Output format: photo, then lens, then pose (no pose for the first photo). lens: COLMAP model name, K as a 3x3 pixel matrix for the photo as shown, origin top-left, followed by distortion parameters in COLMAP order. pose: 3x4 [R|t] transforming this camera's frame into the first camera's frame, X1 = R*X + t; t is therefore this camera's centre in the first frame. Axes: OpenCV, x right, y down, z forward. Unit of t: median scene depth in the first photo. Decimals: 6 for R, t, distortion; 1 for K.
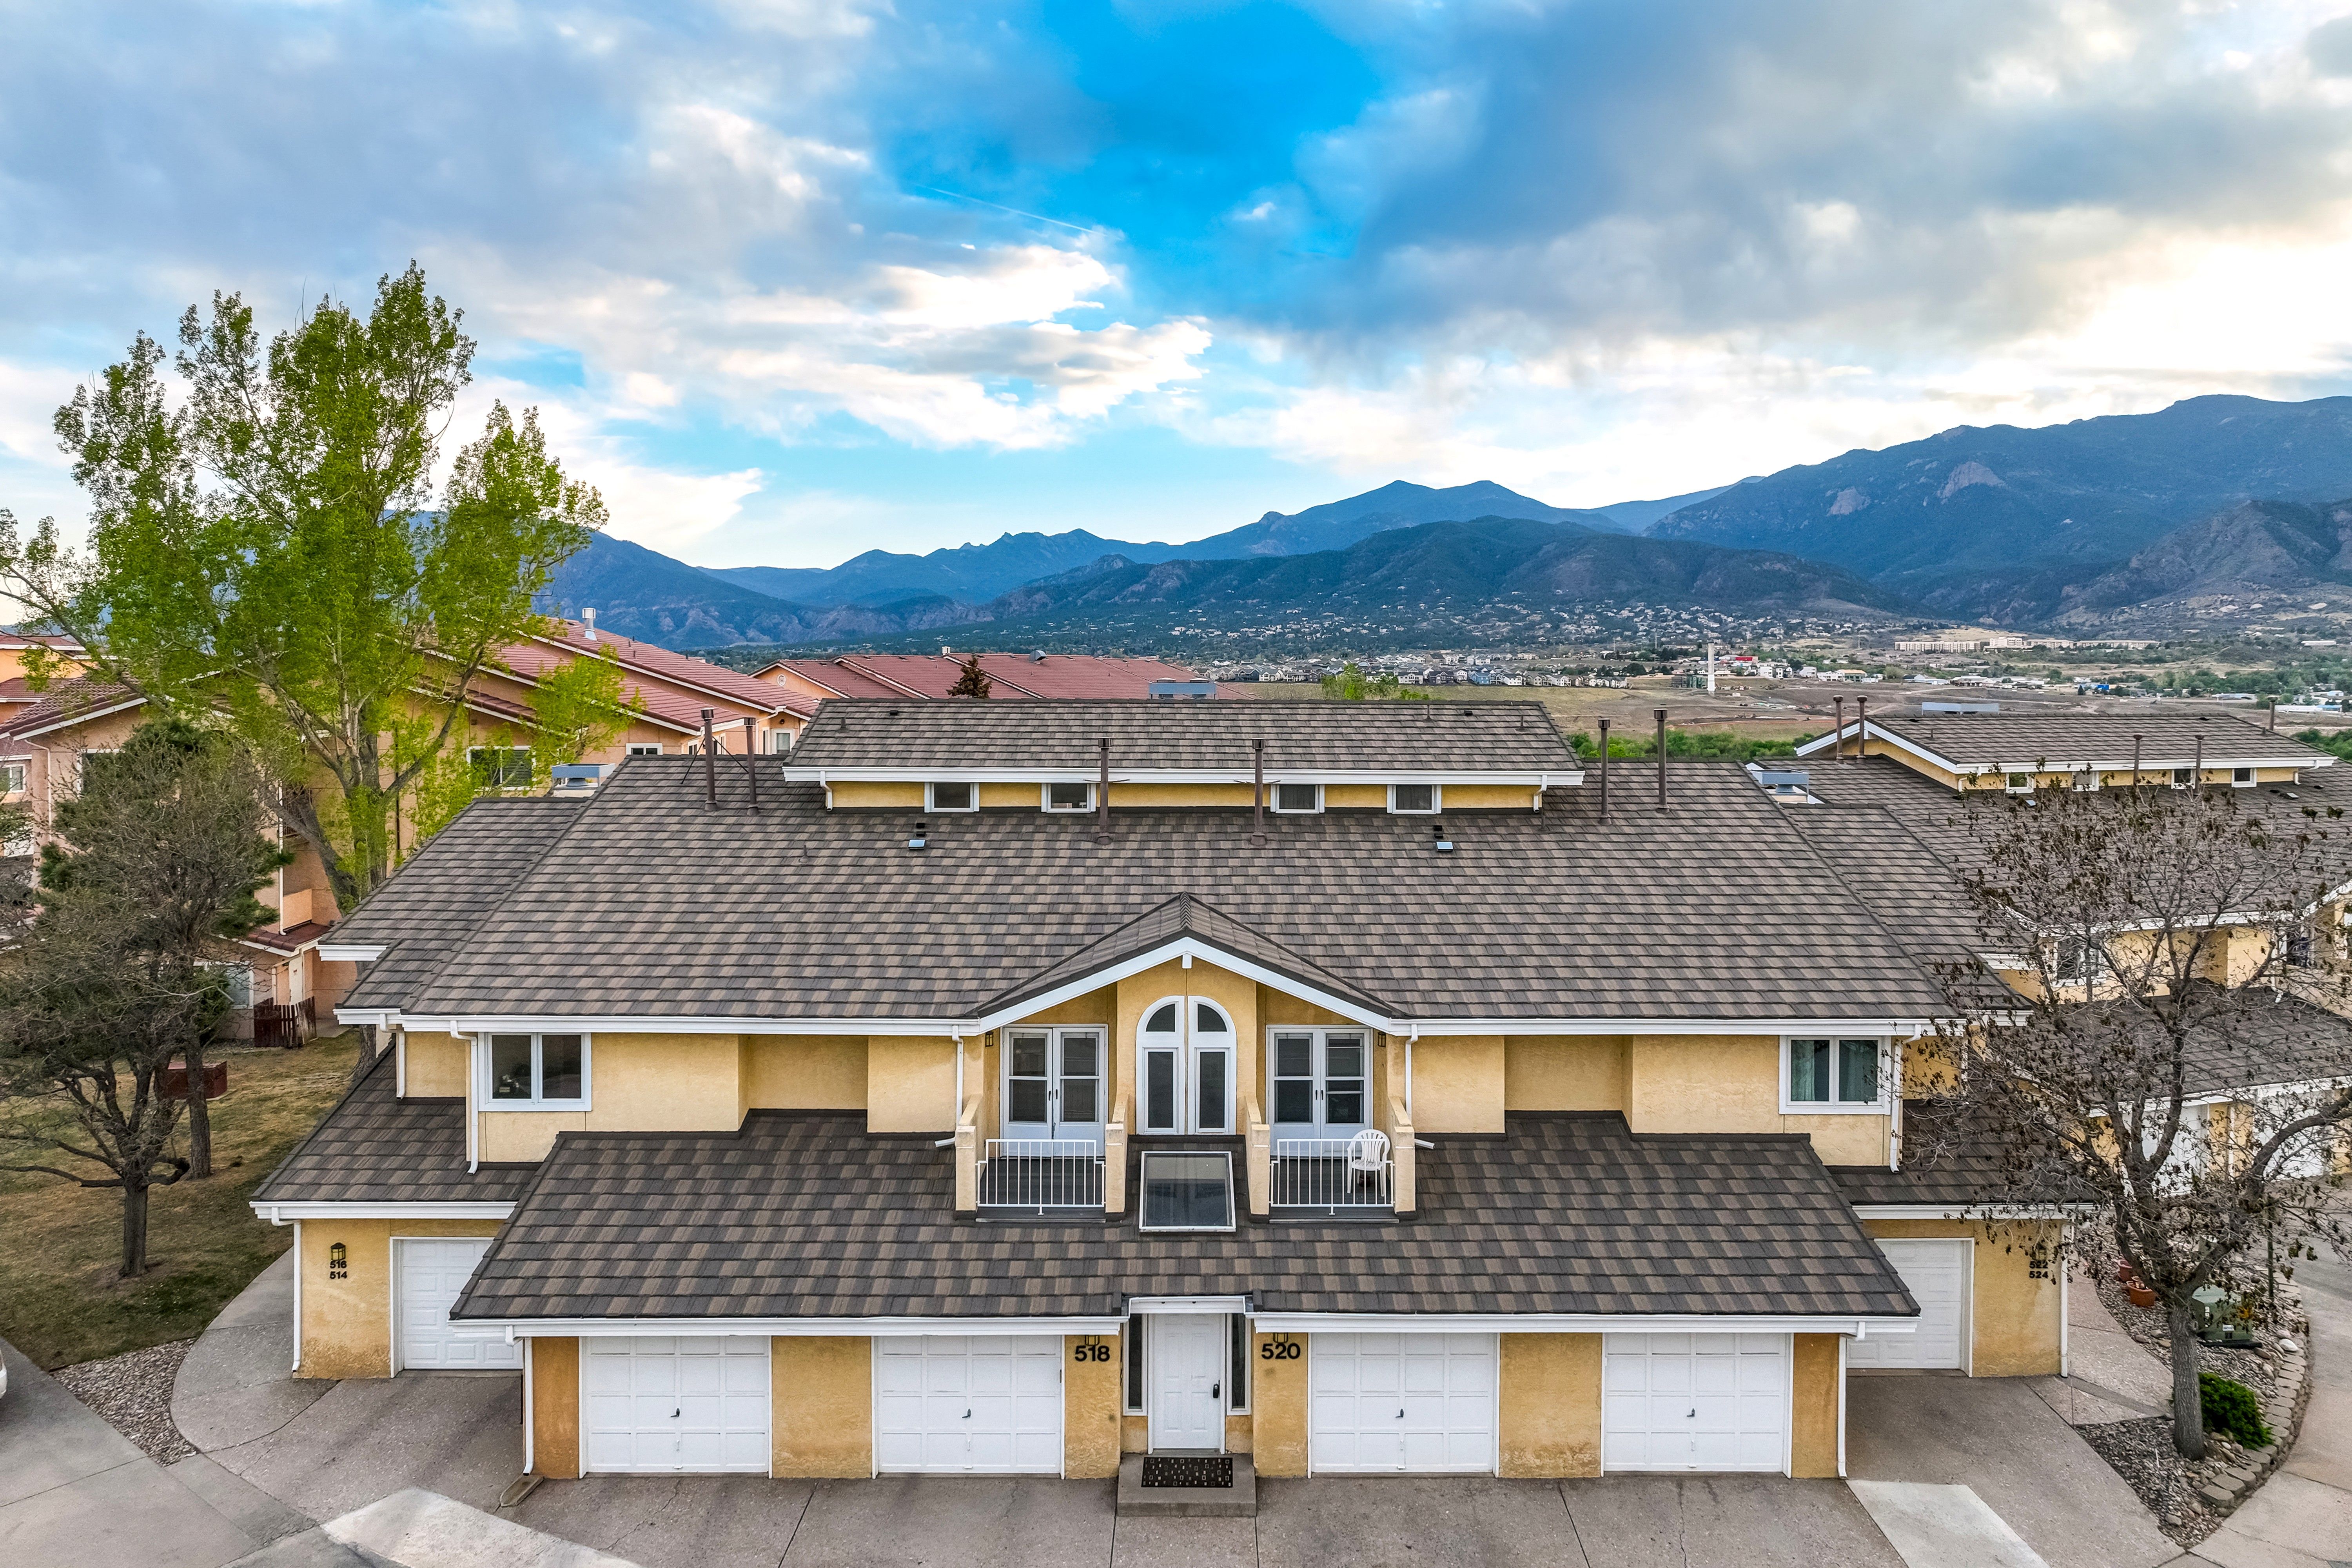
lens RADIAL K [[1658.0, 0, 1181.4], [0, 1658.0, 705.7], [0, 0, 1]] dist [0.003667, 0.013167]
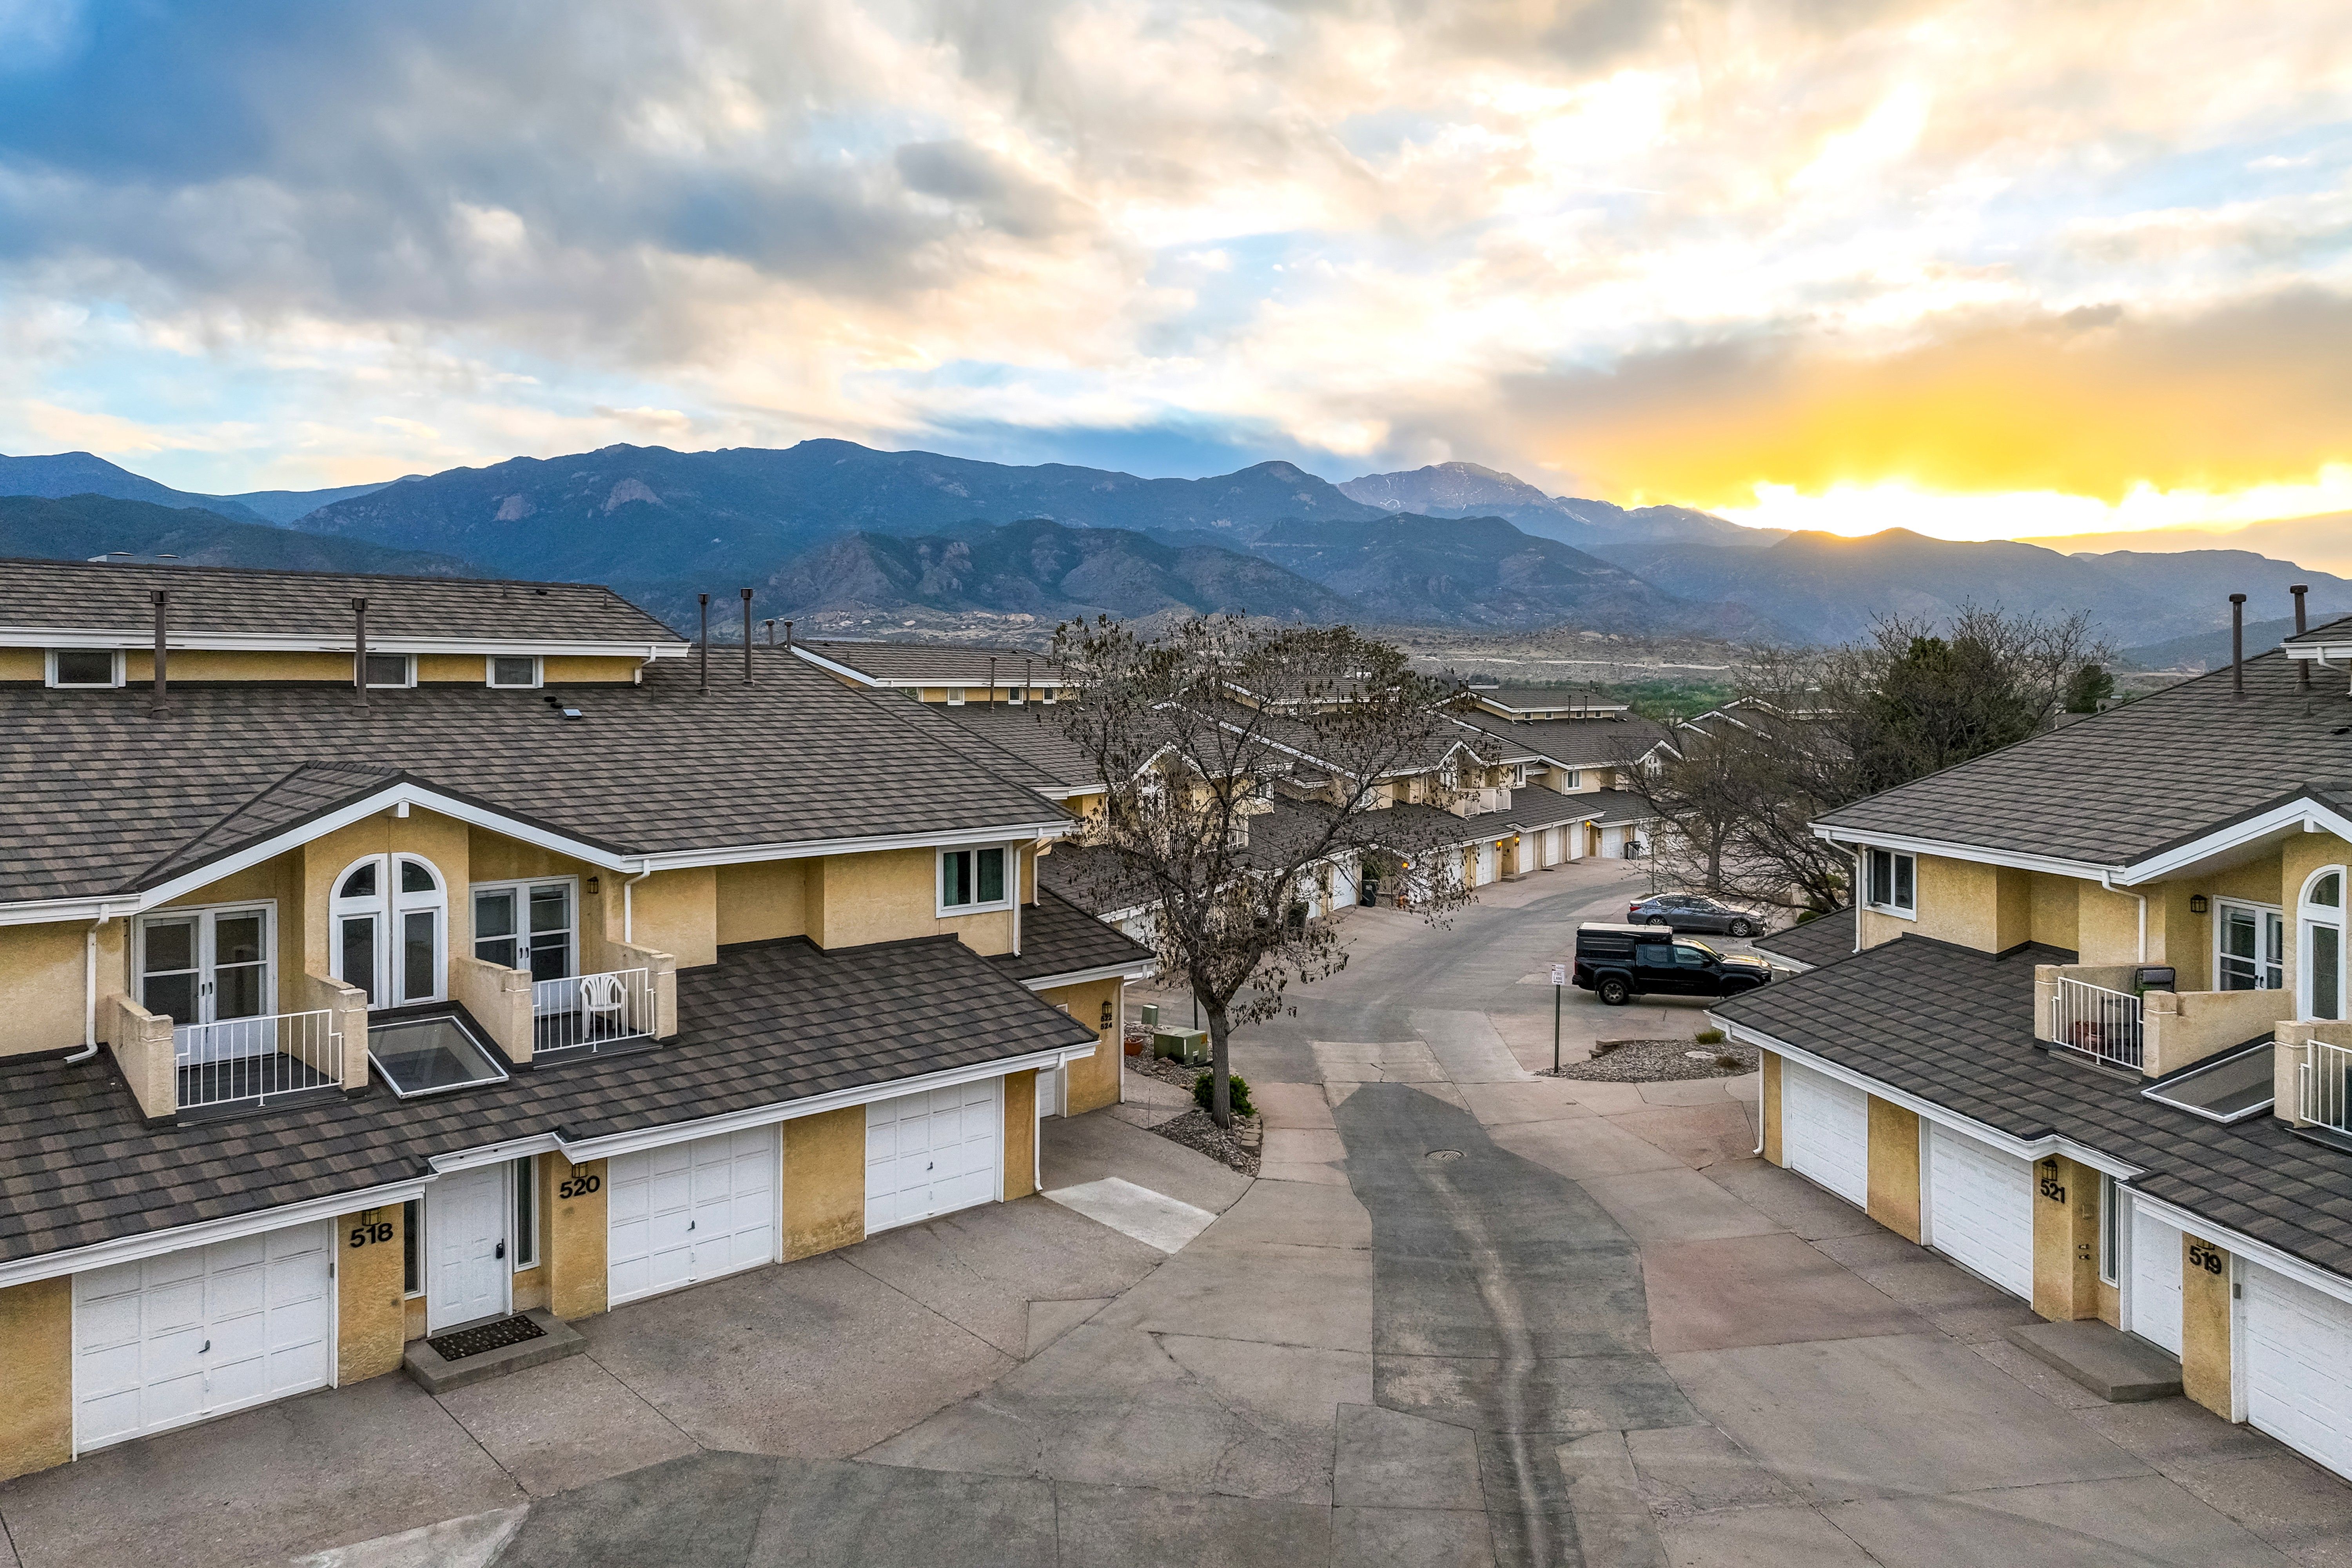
lens RADIAL K [[1658.0, 0, 1176.3], [0, 1658.0, 682.5], [0, 0, 1]] dist [0.003667, 0.013167]
pose [[0.720659, 0.000054, 0.693290, -0.305418], [0.013758, 0.999802, -0.014379, 0.098993], [-0.693154, 0.019901, 0.720515, 0.054303]]
